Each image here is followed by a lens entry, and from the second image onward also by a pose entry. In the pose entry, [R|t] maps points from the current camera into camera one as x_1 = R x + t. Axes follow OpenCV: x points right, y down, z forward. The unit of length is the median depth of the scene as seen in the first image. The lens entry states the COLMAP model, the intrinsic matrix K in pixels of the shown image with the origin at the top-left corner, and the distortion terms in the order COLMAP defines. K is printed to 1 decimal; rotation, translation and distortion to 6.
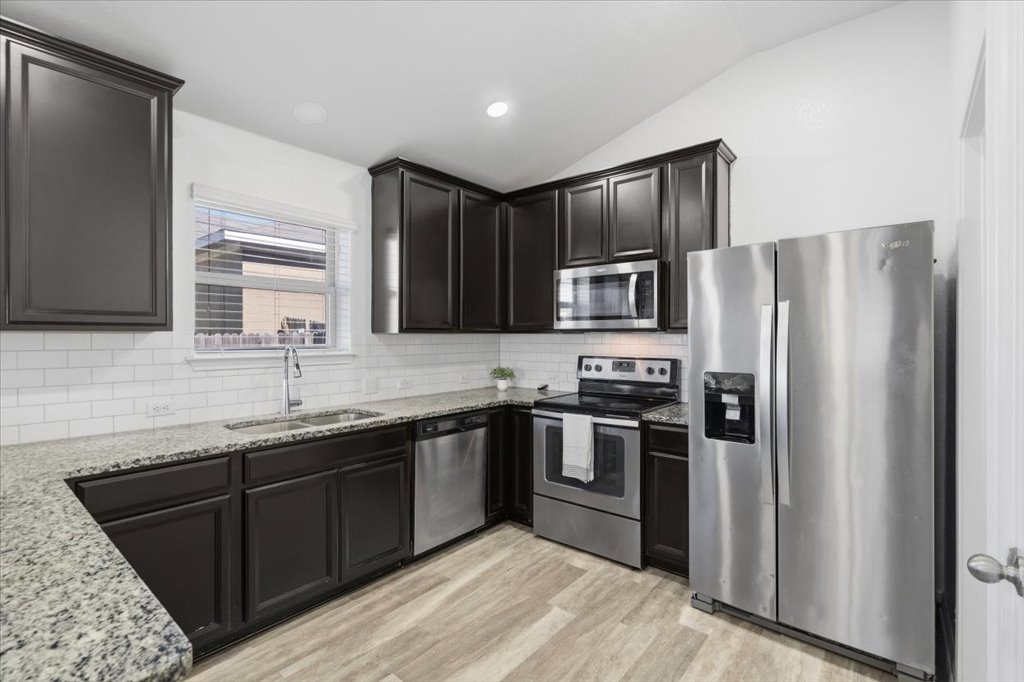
lens RADIAL K [[472.3, 0, 507.9], [0, 472.3, 339.6], [0, 0, 1]] dist [-0.003239, 0.001954]
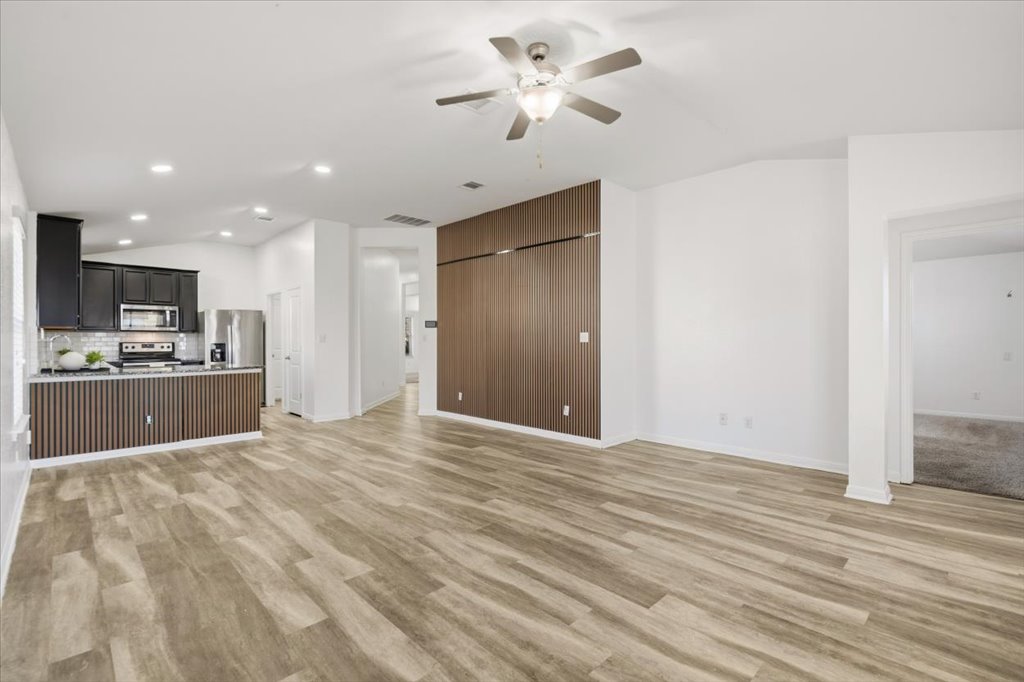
lens RADIAL K [[472.3, 0, 510.9], [0, 472.3, 337.5], [0, 0, 1]] dist [-0.003239, 0.001954]
pose [[0.104938, 0.005318, 0.994465, -2.322176], [0.009143, 0.999938, -0.006312, 0.053597], [-0.994437, 0.009755, 0.104883, -1.306488]]
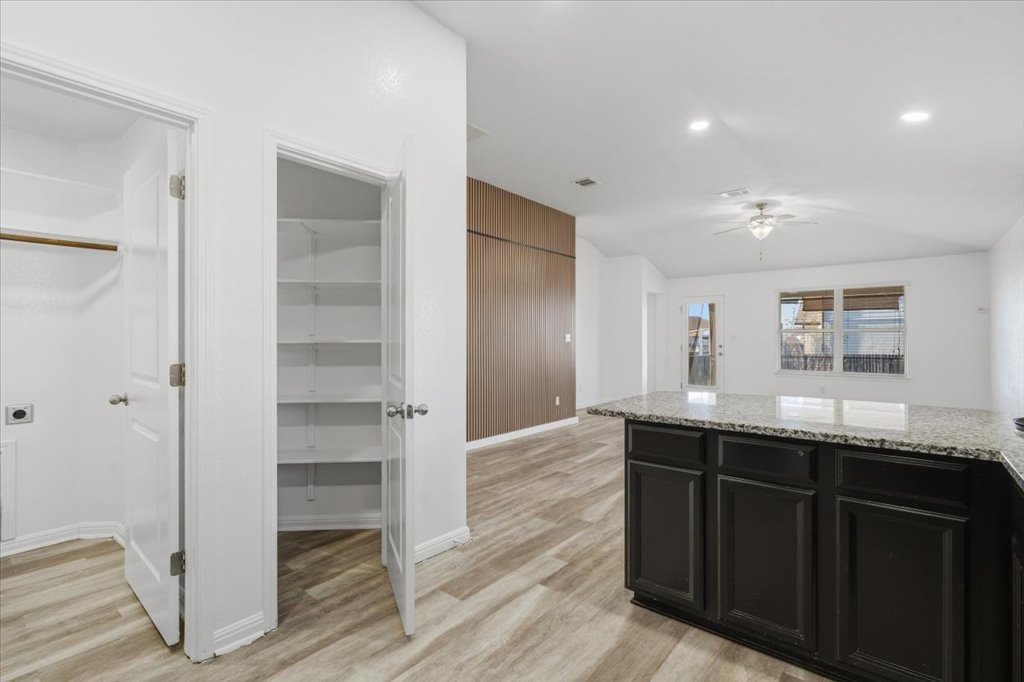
lens RADIAL K [[472.3, 0, 510.6], [0, 472.3, 338.1], [0, 0, 1]] dist [-0.003239, 0.001954]
pose [[-0.999984, 0.001296, -0.005518, -0.025160], [0.001281, 0.999995, 0.002839, 0.036390], [0.005522, 0.002832, -0.999981, 1.024838]]
